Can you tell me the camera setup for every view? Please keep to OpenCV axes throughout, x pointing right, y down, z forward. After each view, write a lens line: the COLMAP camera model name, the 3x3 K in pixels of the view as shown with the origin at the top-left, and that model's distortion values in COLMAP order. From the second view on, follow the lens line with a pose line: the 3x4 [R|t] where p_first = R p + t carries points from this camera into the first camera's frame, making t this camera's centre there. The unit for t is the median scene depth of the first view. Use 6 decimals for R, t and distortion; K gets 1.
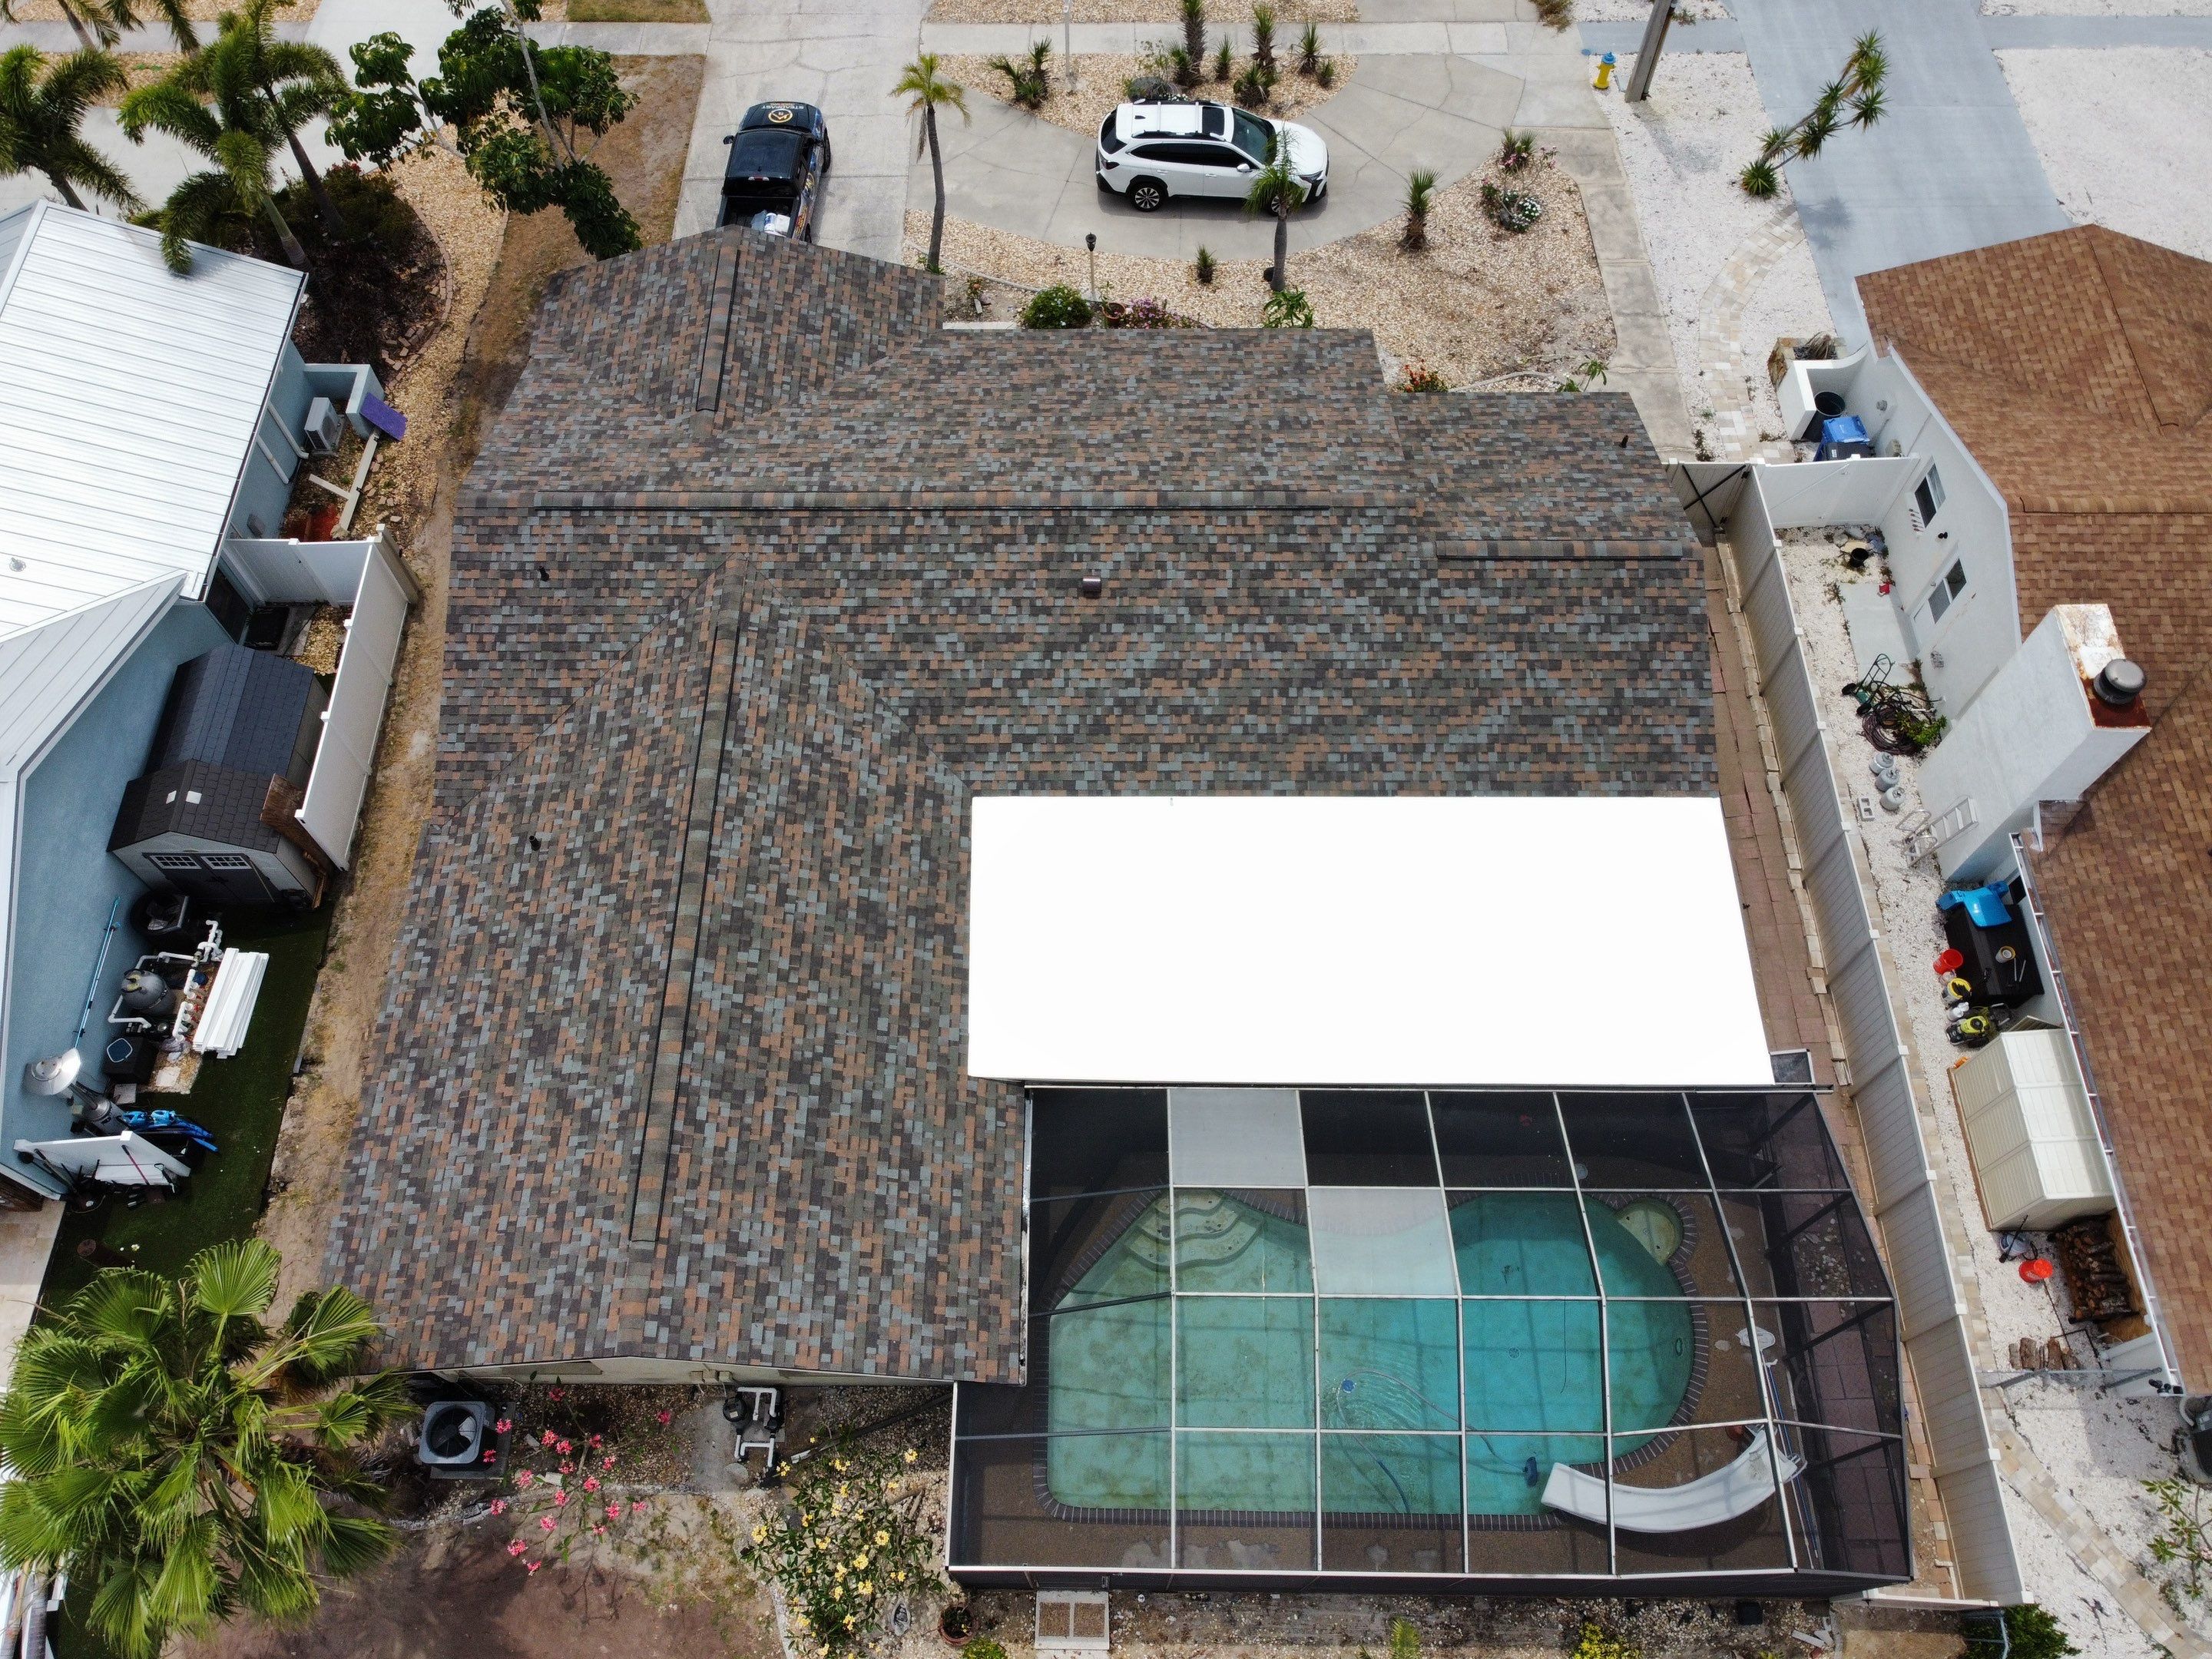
lens RADIAL K [[1705.5, 0, 1071.9], [0, 1705.5, 784.0], [0, 0, 1]] dist [-0.009952, 0.008729]
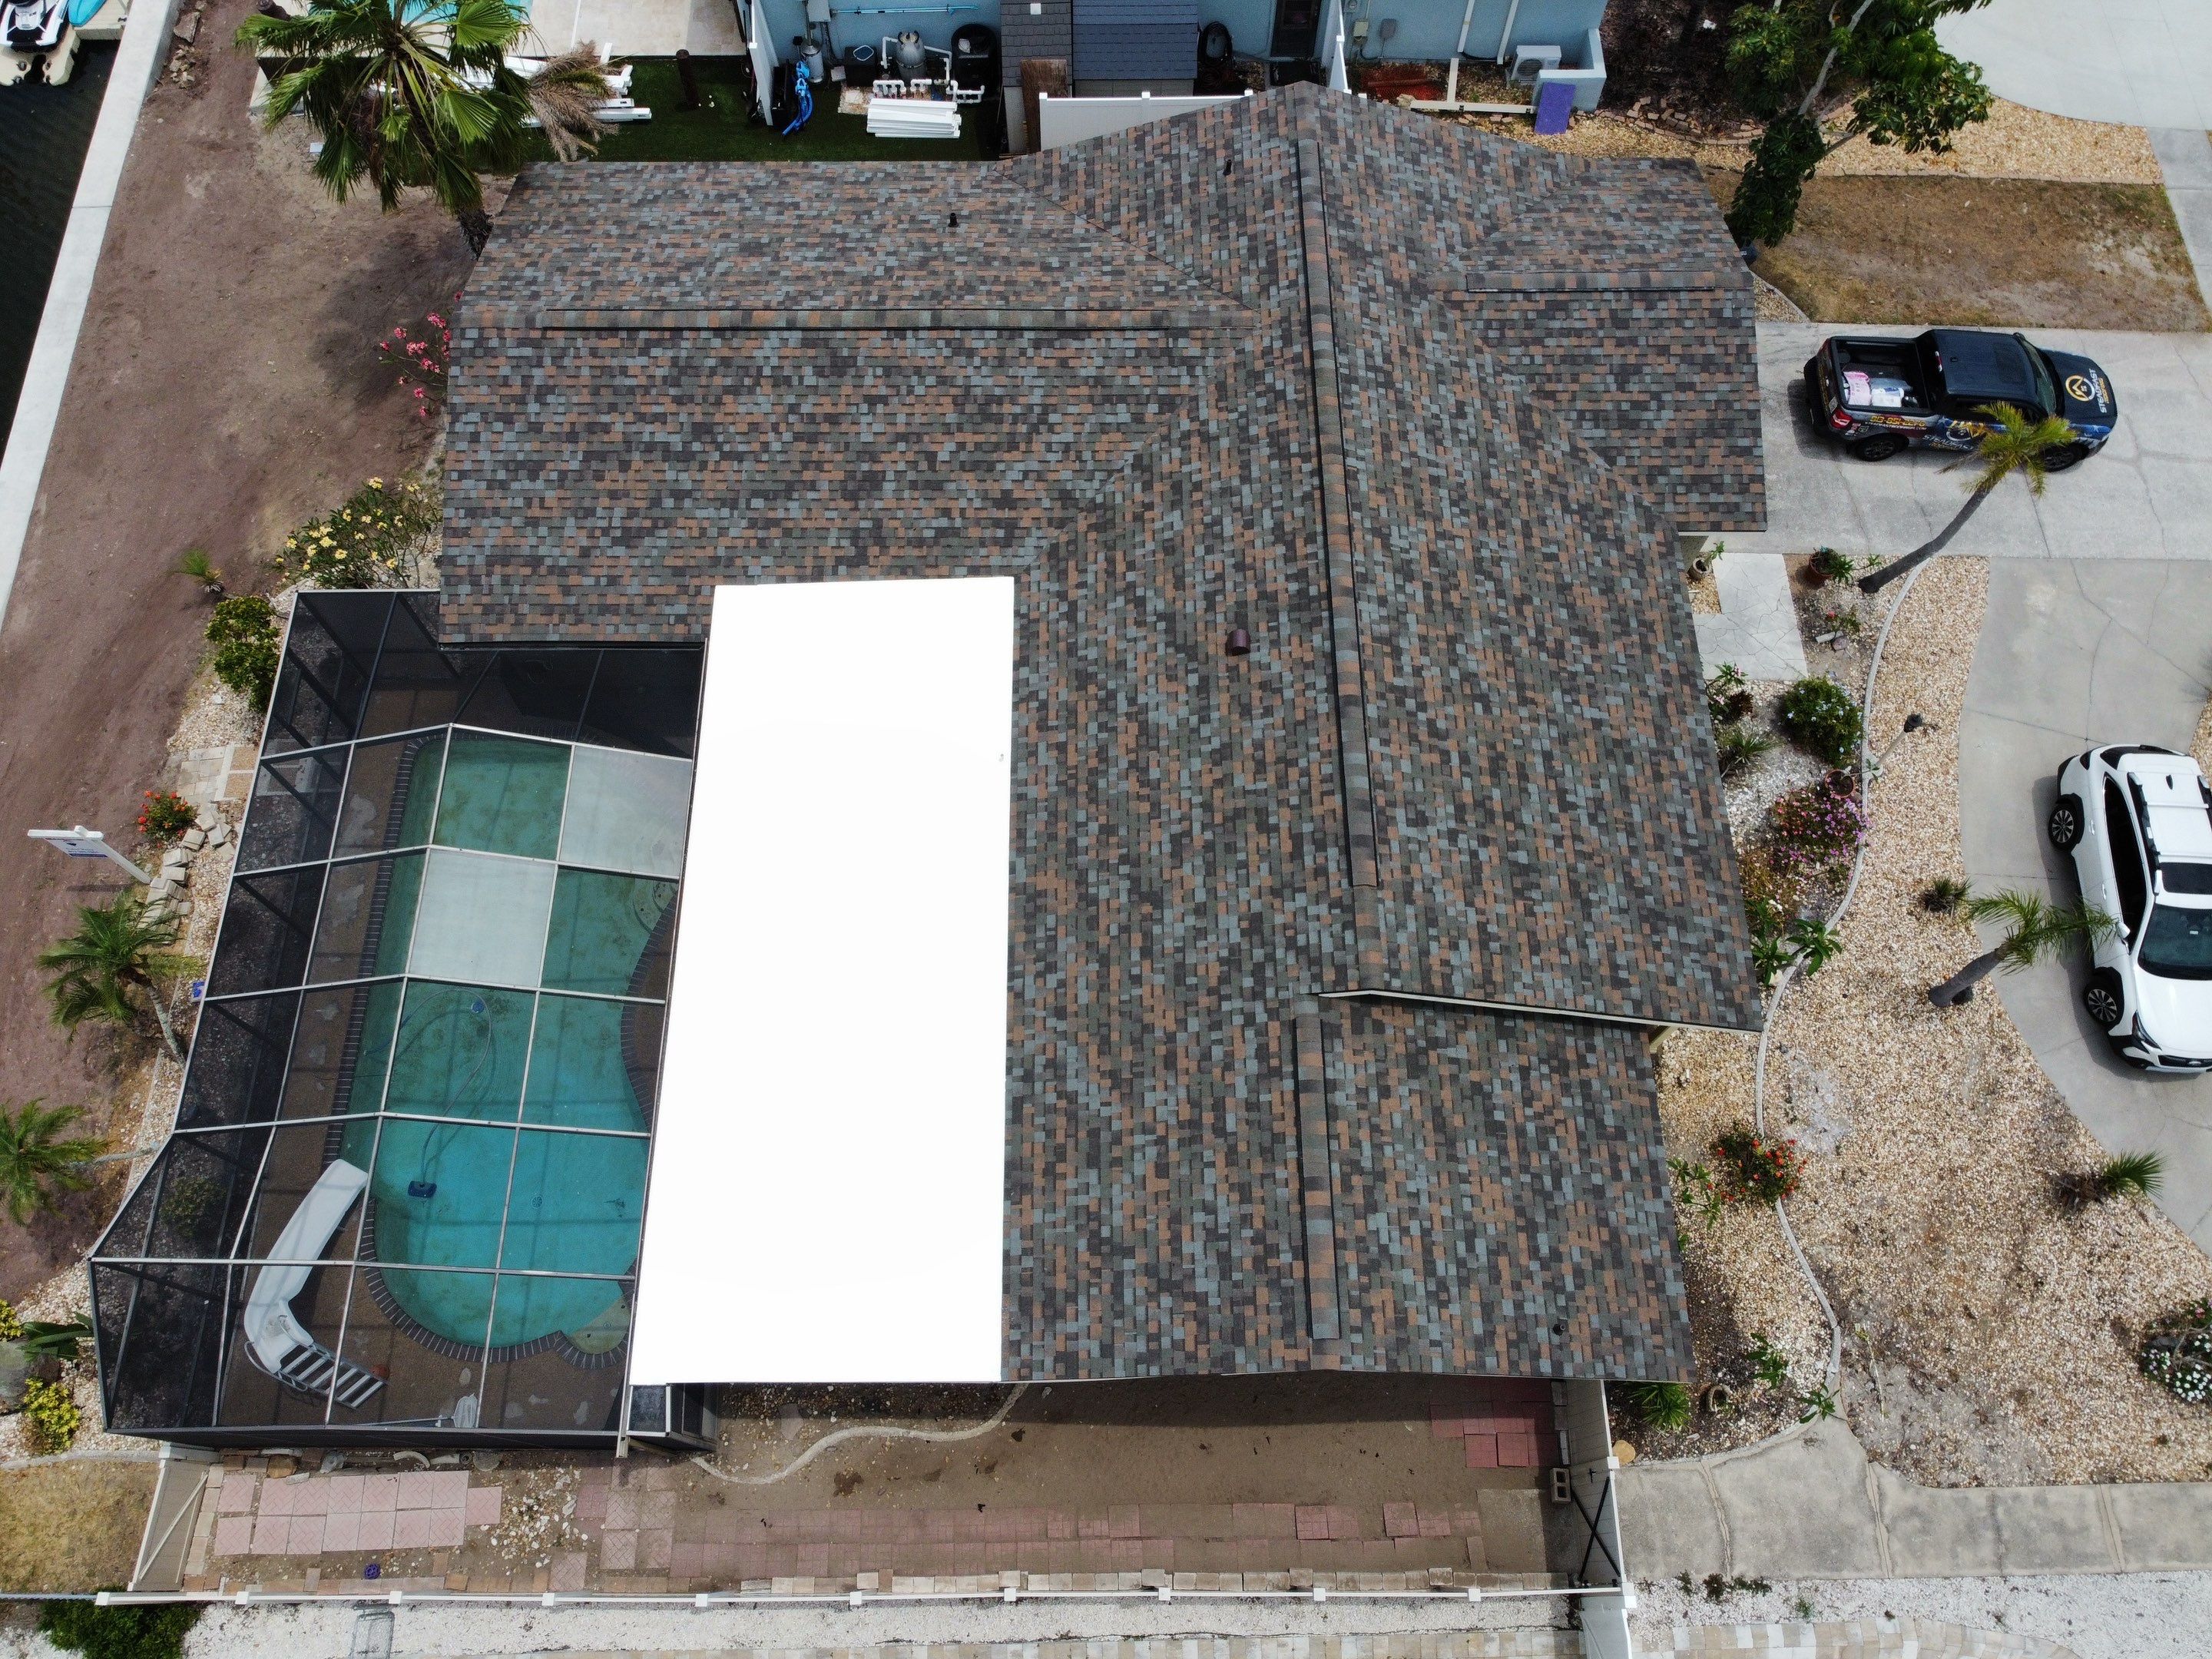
lens RADIAL K [[1684.3, 0, 1070.2], [0, 1684.3, 798.3], [0, 0, 1]] dist [0.007060, -0.045765]
pose [[0.009033, 0.914347, -0.404830, 0.437694], [-0.861992, 0.212322, 0.460315, -0.426418], [0.506842, 0.344802, 0.790078, 0.295711]]
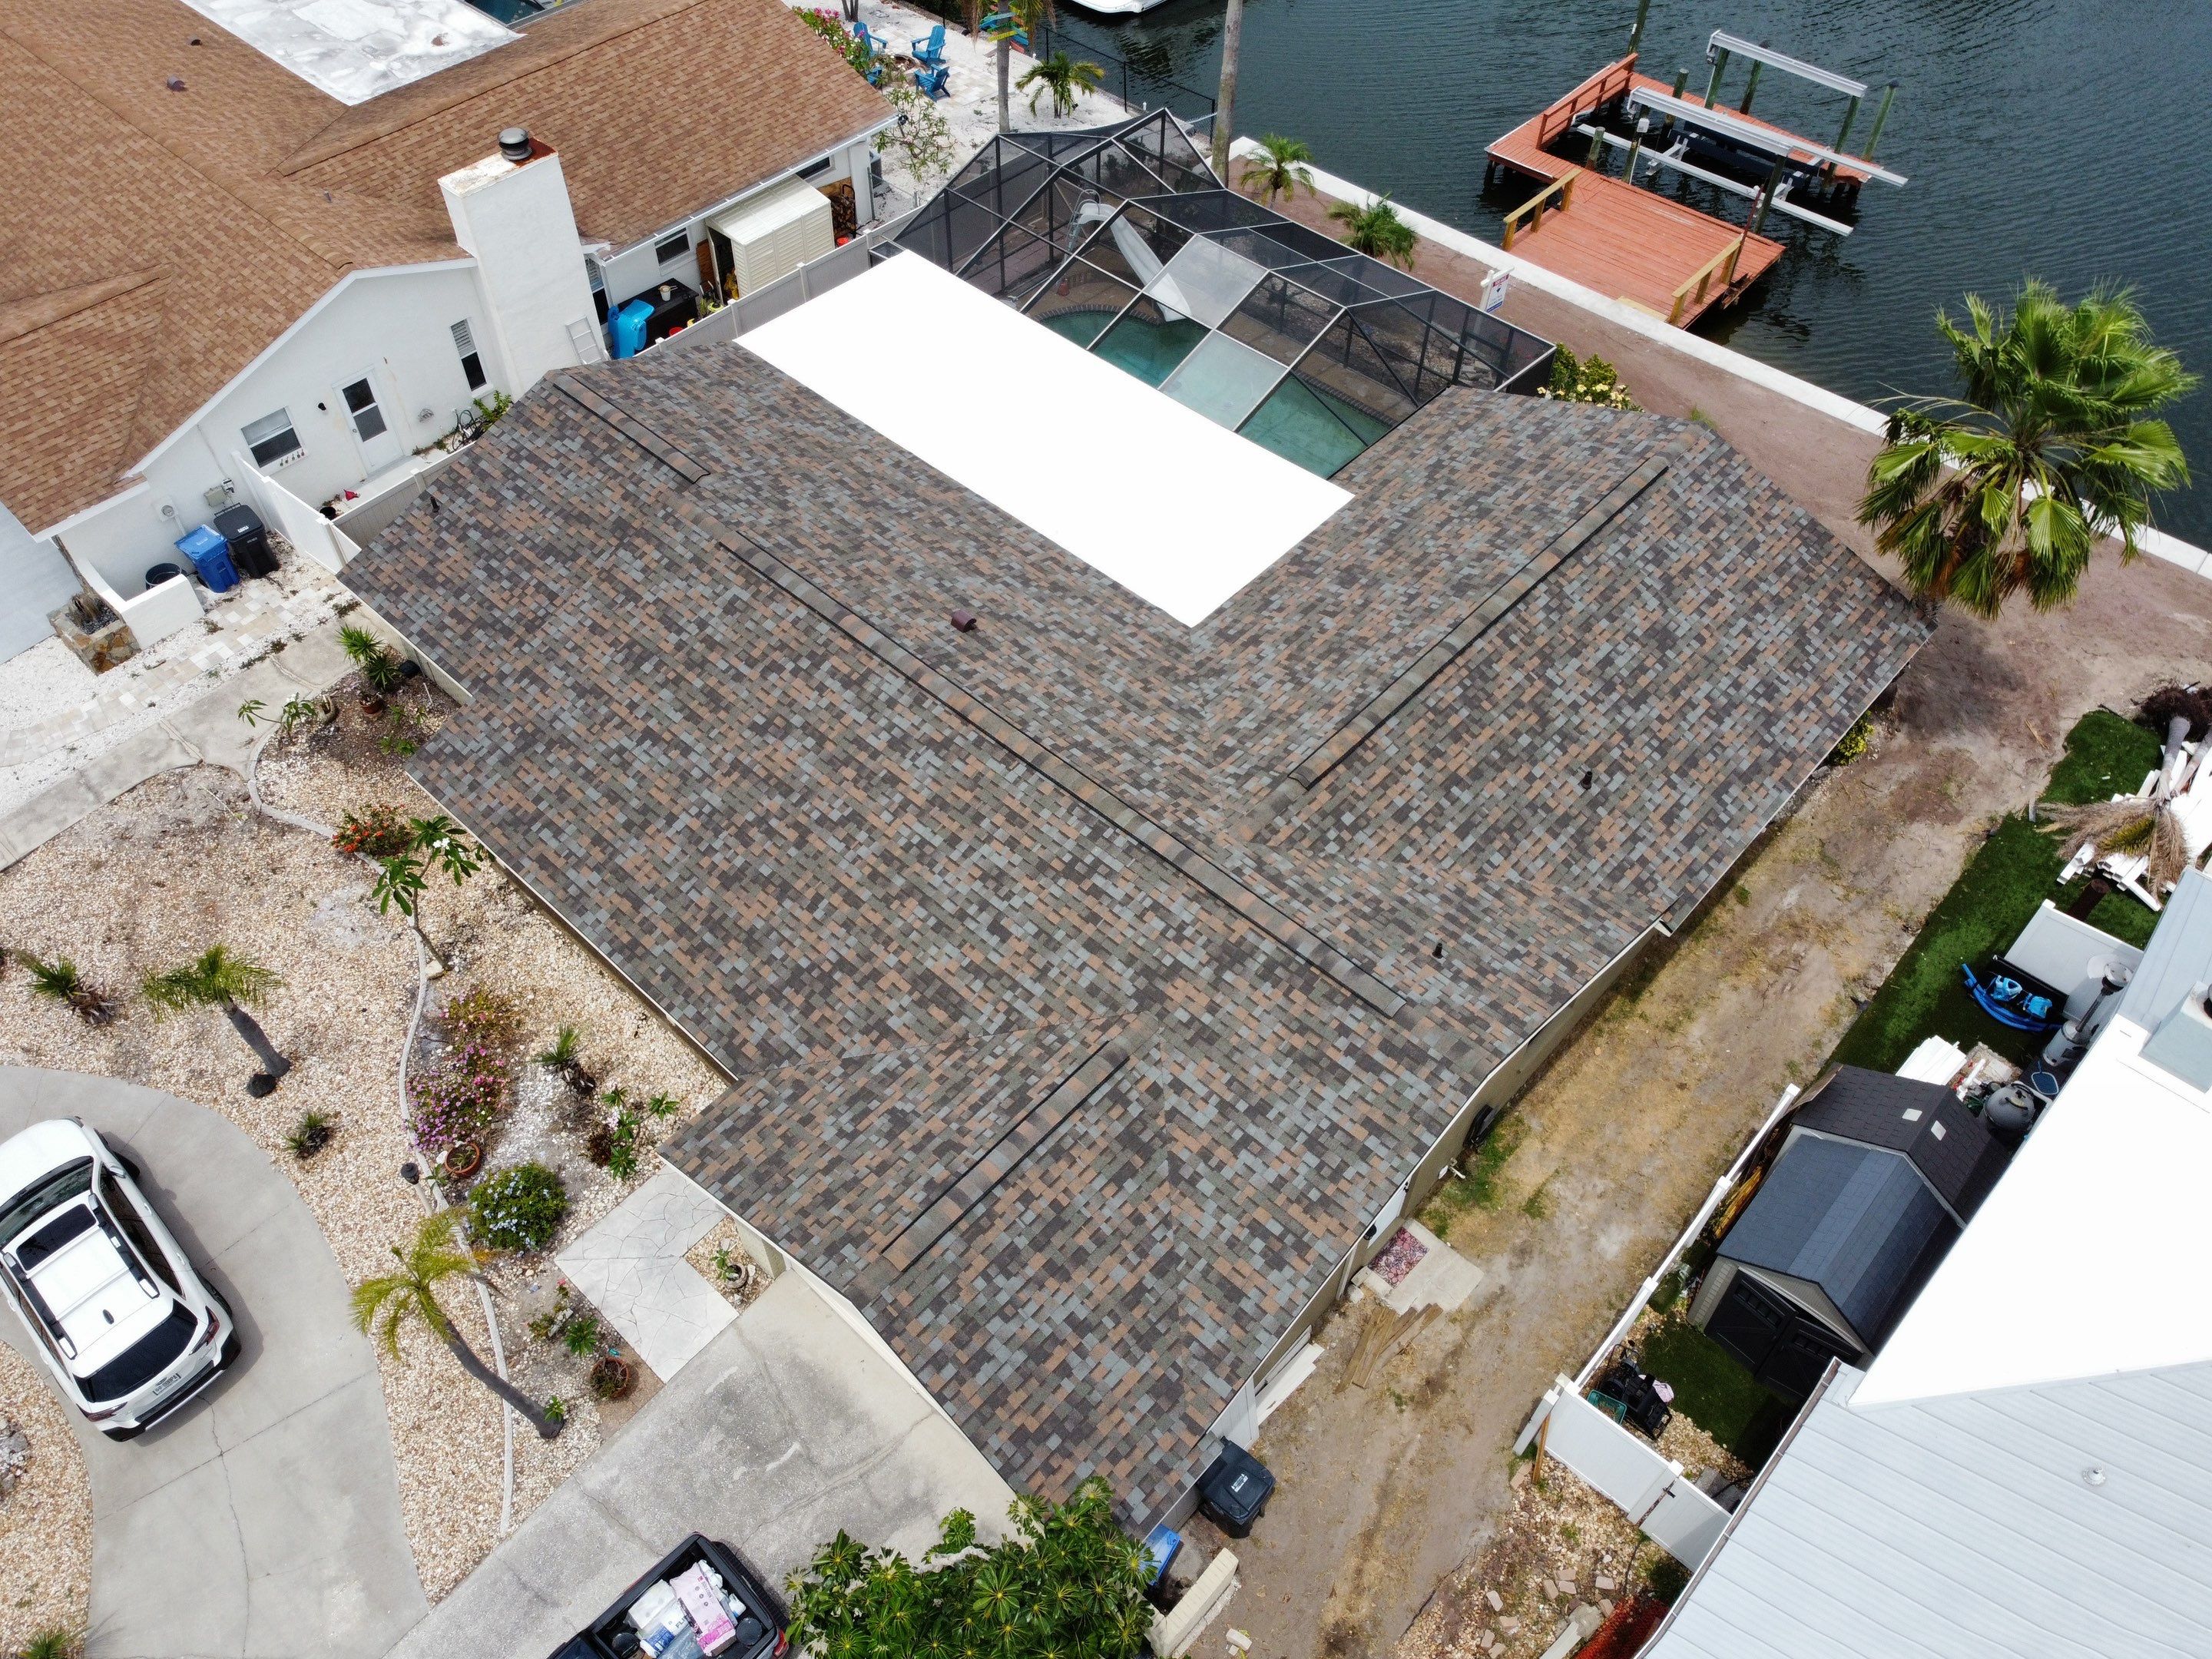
lens RADIAL K [[1707.2, 0, 1069.5], [0, 1707.2, 778.6], [0, 0, 1]] dist [0.000605, -0.003005]
pose [[-0.736135, -0.500525, 0.455610, -0.510823], [0.591873, -0.149516, 0.792042, -0.852792], [-0.328316, 0.852713, 0.406311, 0.668862]]
